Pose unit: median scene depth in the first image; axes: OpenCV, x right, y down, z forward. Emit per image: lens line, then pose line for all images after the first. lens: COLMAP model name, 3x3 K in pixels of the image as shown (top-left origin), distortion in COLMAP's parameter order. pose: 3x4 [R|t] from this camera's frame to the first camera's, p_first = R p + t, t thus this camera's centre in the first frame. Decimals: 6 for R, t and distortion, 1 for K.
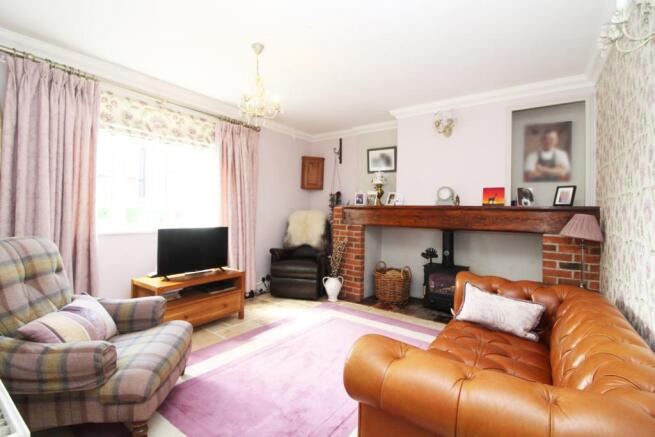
lens RADIAL K [[303.3, 0, 324.3], [0, 303.3, 209.5], [0, 0, 1]] dist [0.000777, -0.013421]
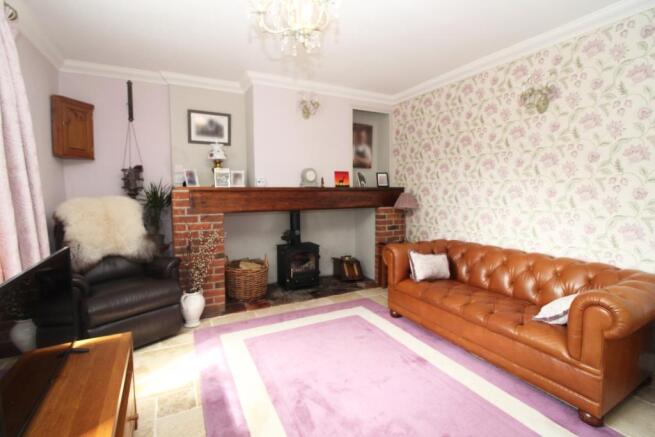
lens RADIAL K [[303.3, 0, 324.3], [0, 303.3, 209.5], [0, 0, 1]] dist [0.000777, -0.013421]
pose [[0.447630, -0.080811, 0.890560, -0.463713], [0.007669, 0.996219, 0.086544, -0.023339], [-0.894186, -0.031910, 0.446557, 0.454043]]
